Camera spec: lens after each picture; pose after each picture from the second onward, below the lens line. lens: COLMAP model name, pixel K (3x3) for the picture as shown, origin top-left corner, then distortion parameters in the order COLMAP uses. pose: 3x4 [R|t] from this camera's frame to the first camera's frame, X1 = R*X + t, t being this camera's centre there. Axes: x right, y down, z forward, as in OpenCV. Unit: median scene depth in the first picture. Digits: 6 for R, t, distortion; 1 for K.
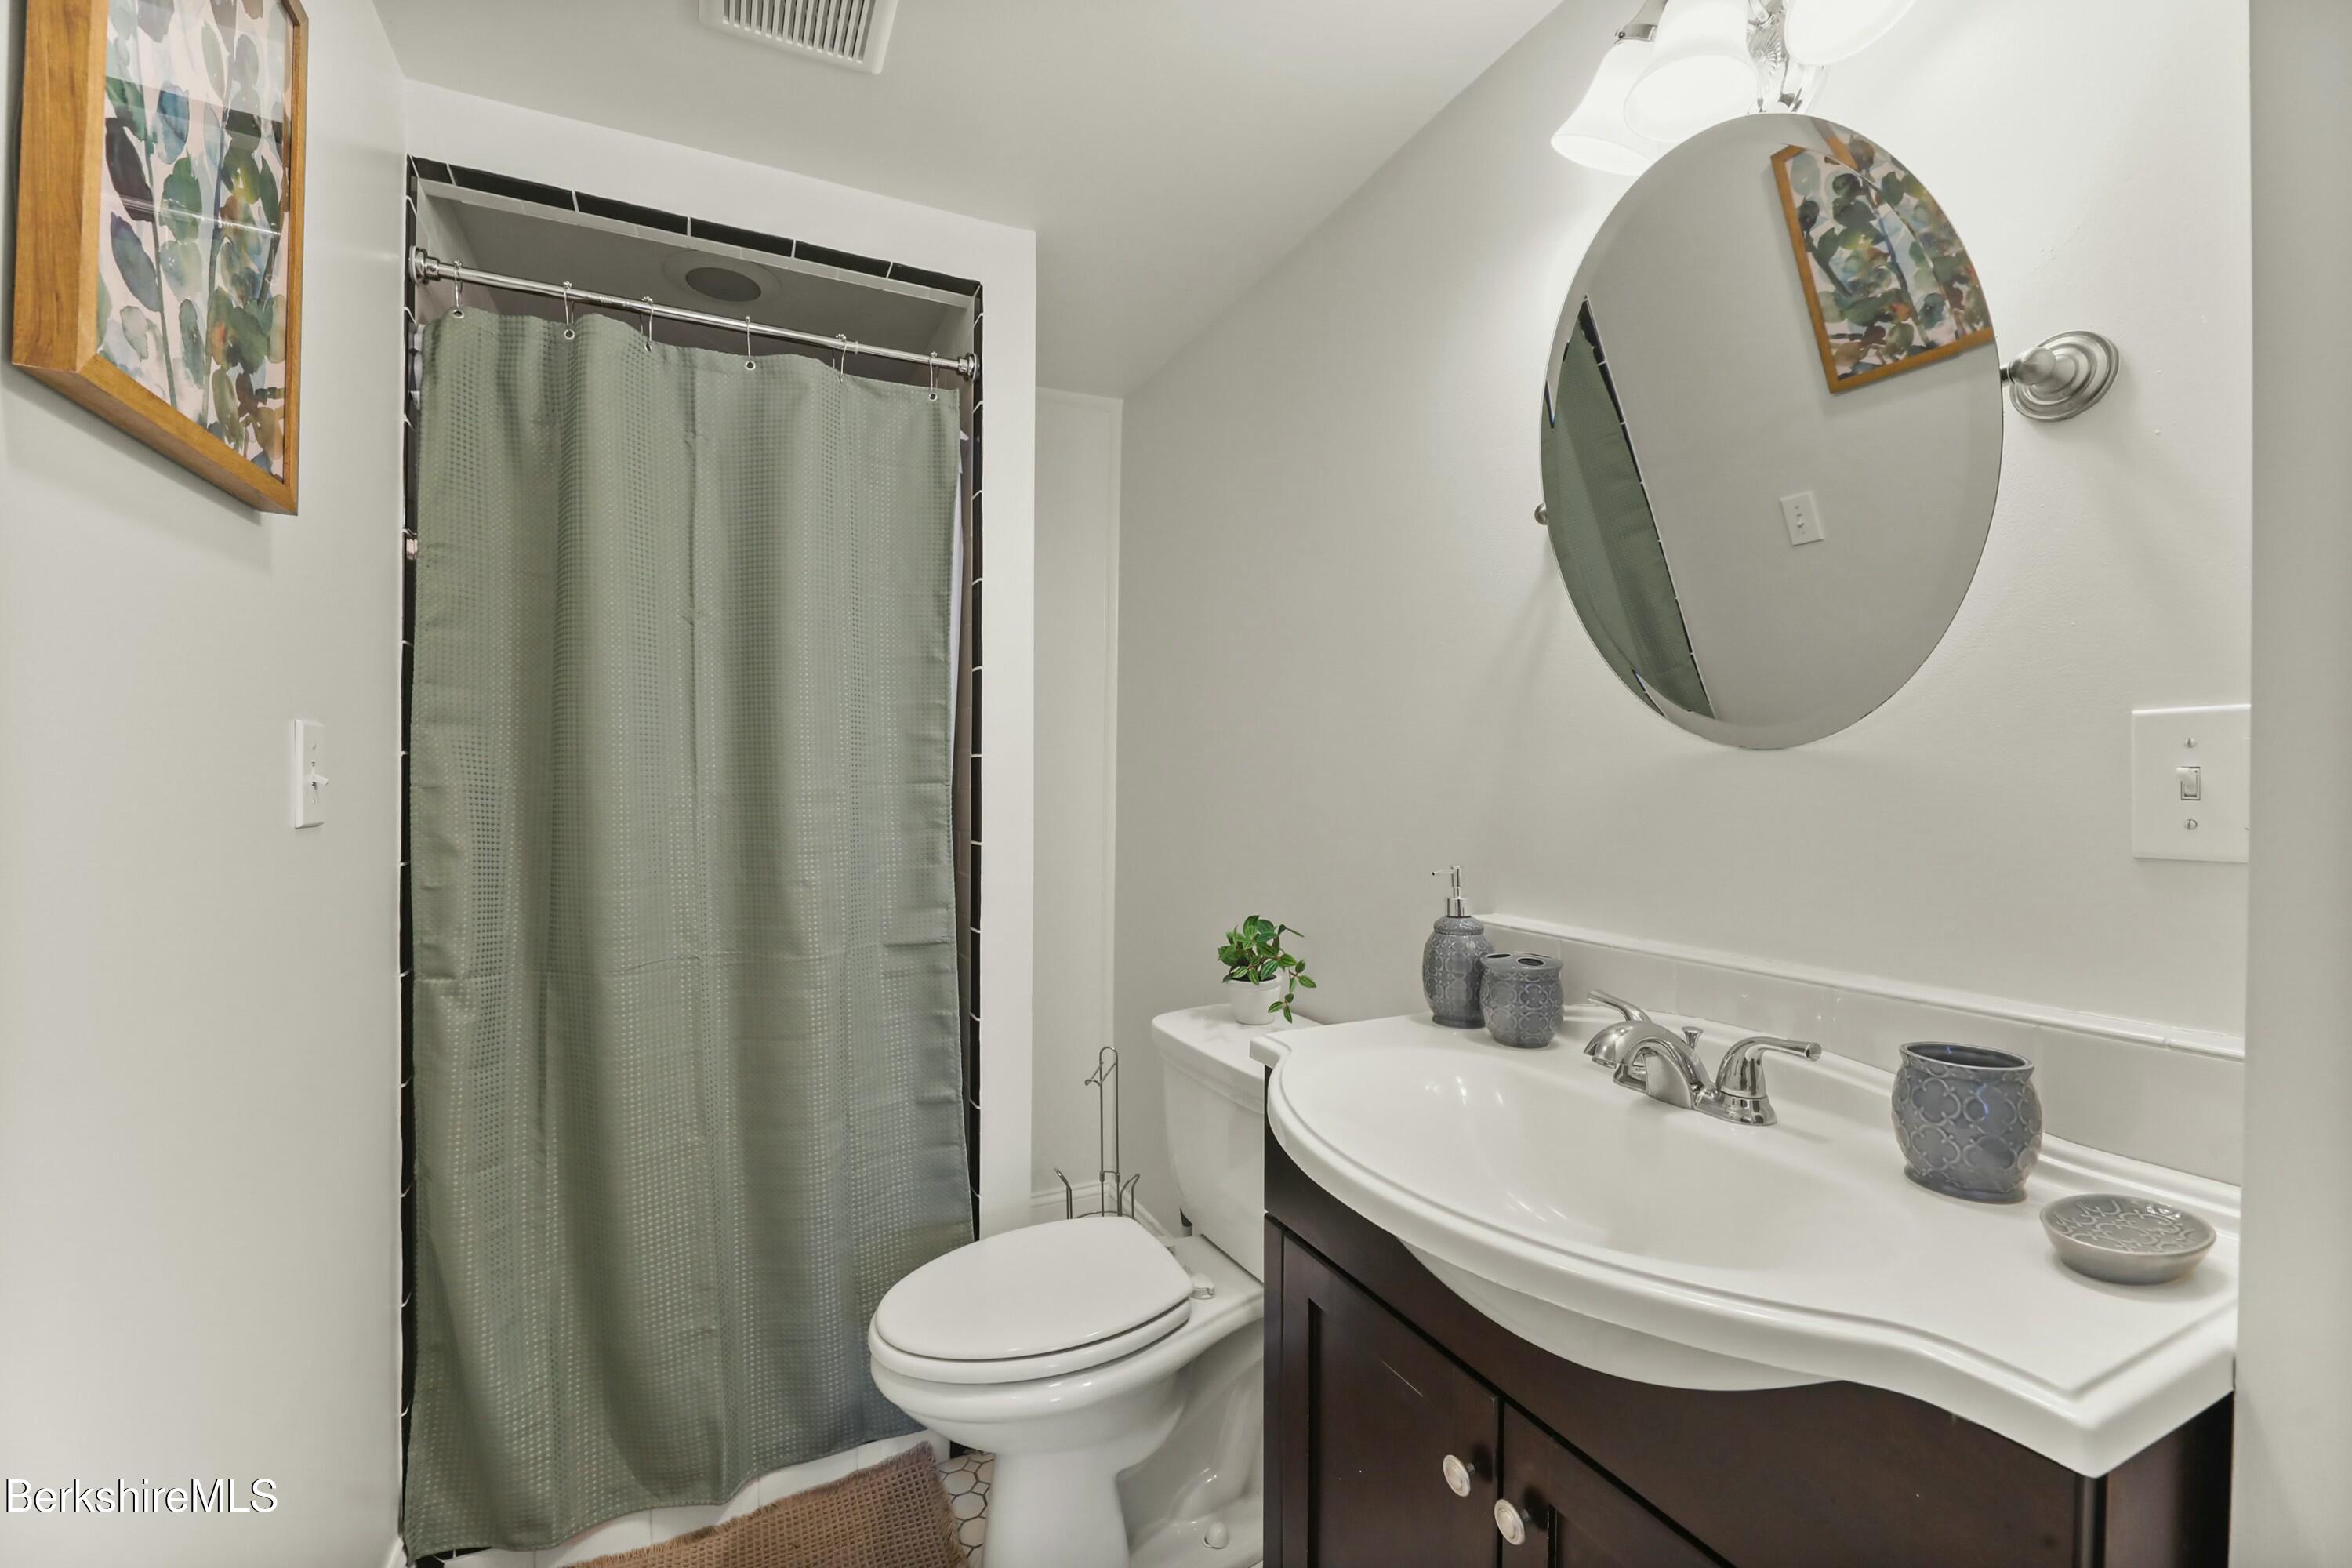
lens RADIAL K [[995.5, 0, 1179.3], [0, 995.5, 784.7], [0, 0, 1]] dist [0.000401, 0.000023]
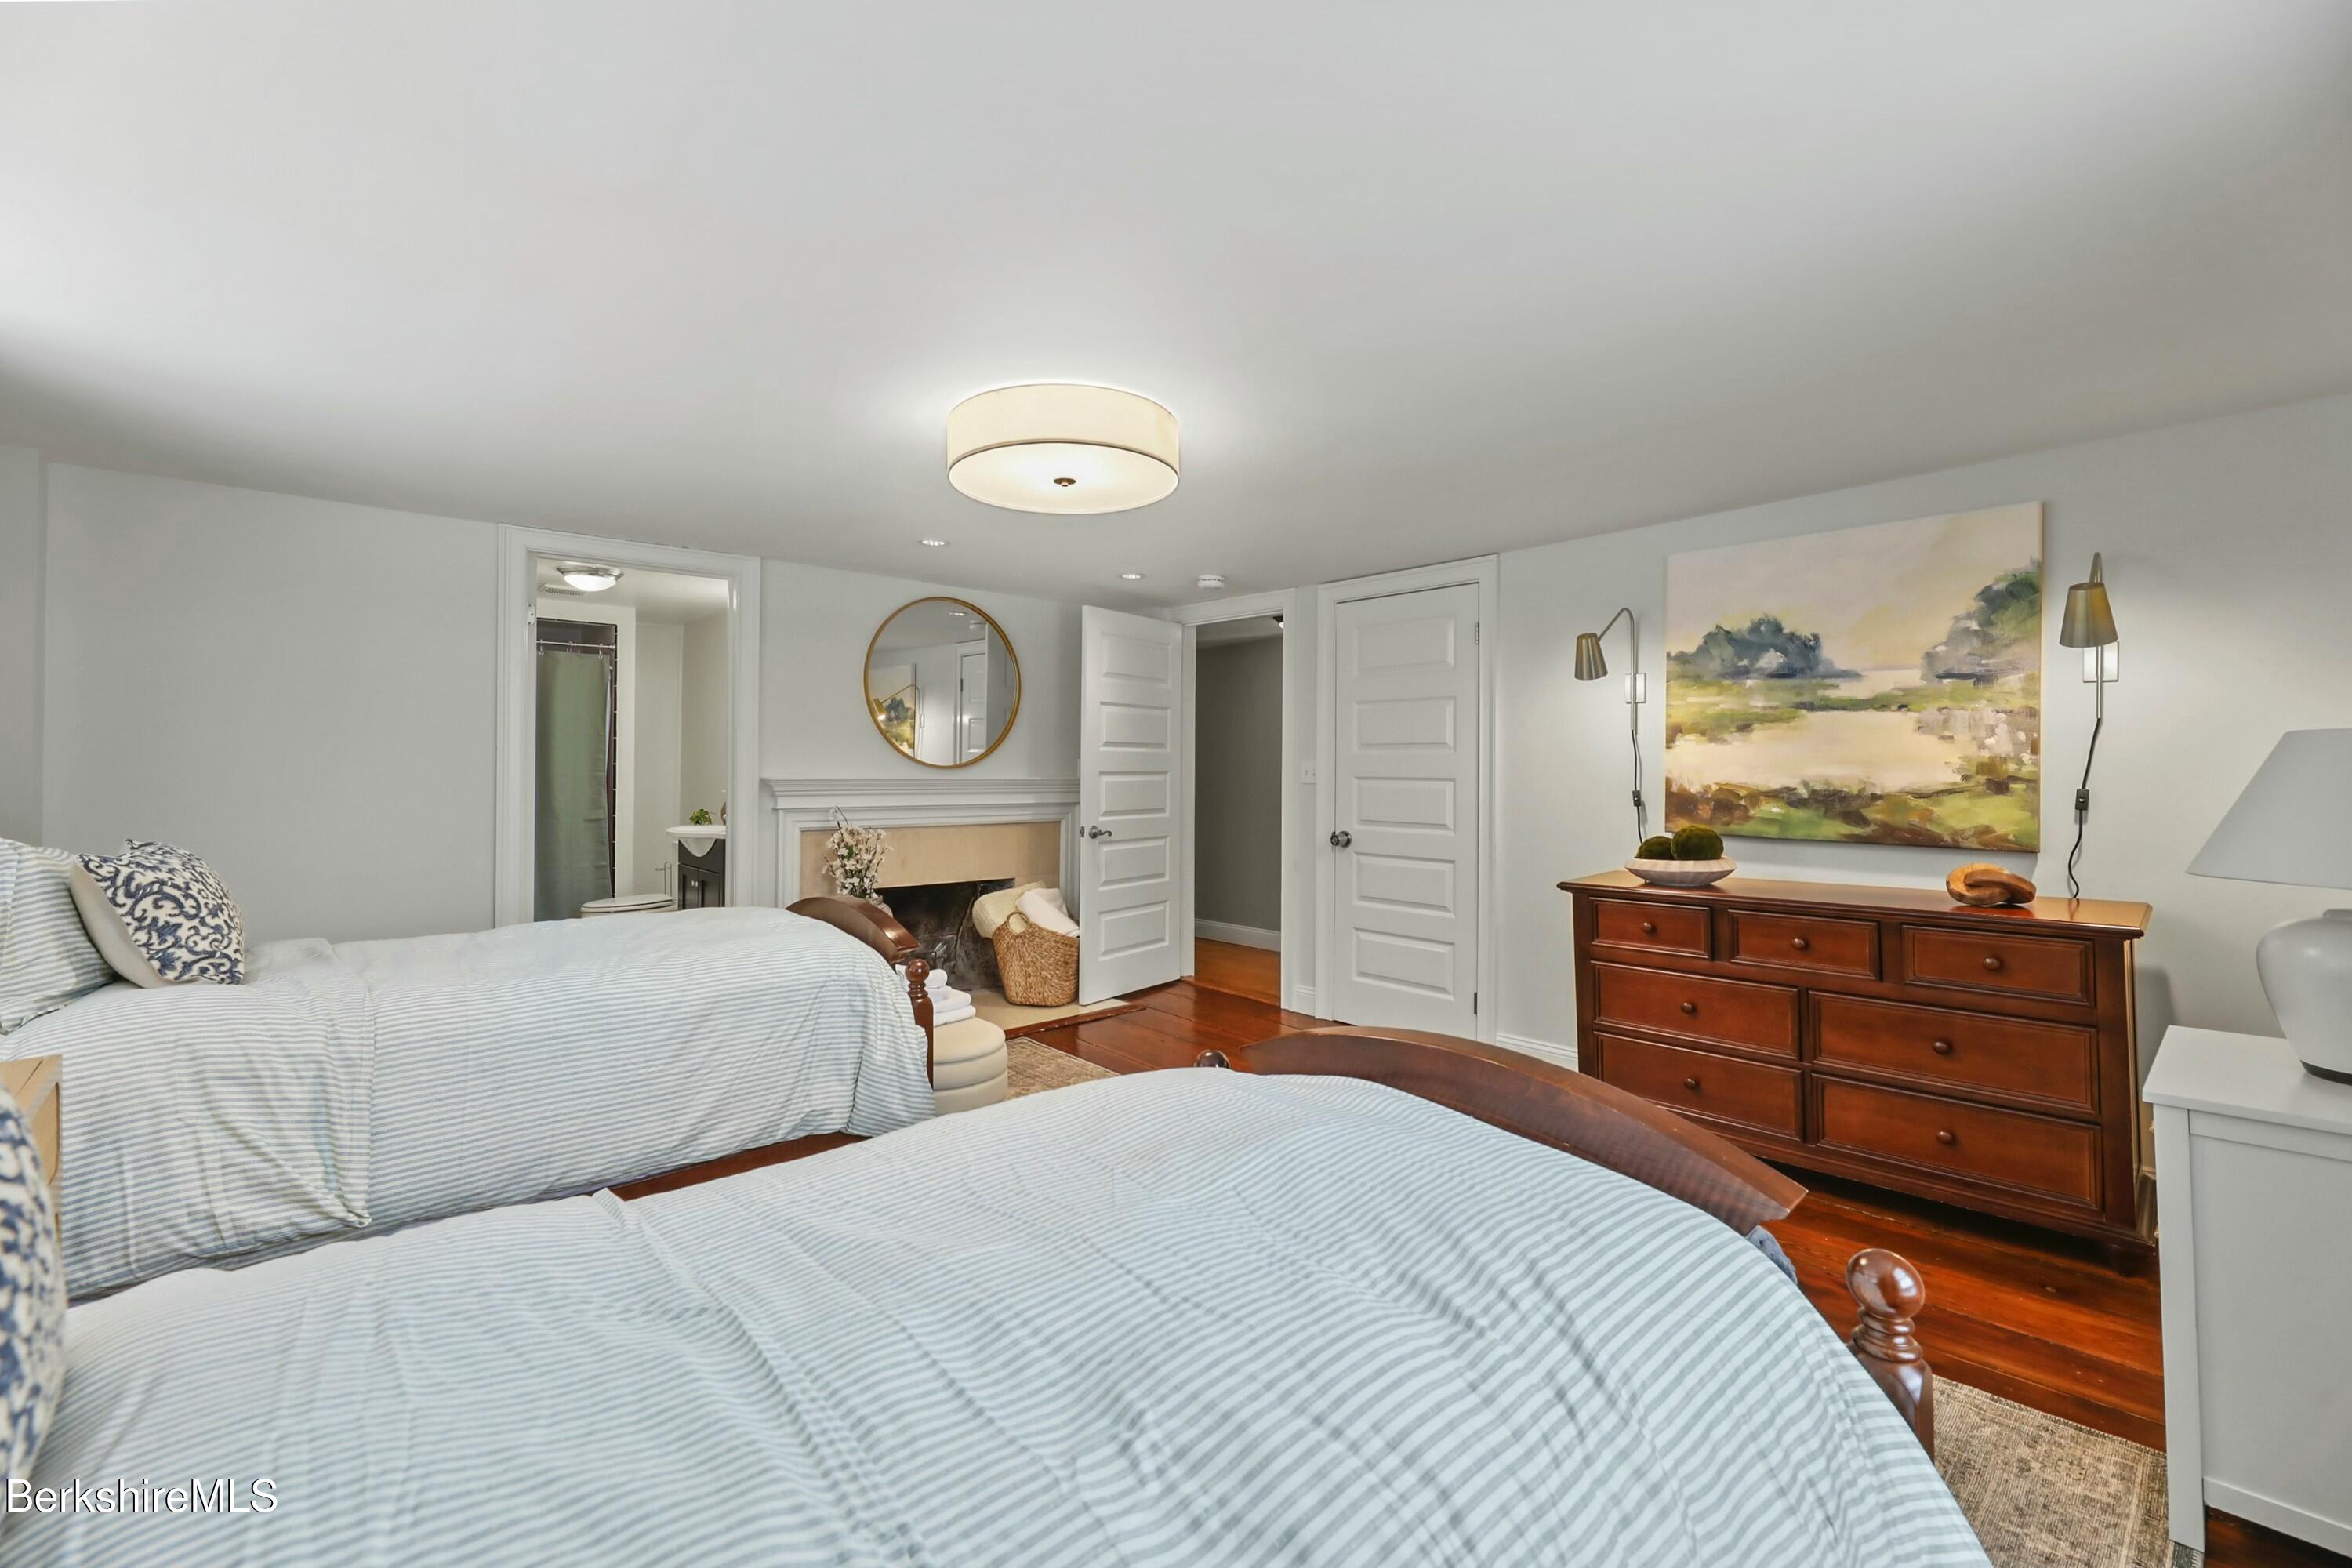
lens RADIAL K [[995.5, 0, 1176.5], [0, 995.5, 773.3], [0, 0, 1]] dist [0.000401, 0.000023]
pose [[0.962583, 0.001121, 0.270985, 0.719932], [0.000475, 0.999983, -0.005824, 0.022112], [-0.270987, 0.005735, 0.962566, -2.781283]]
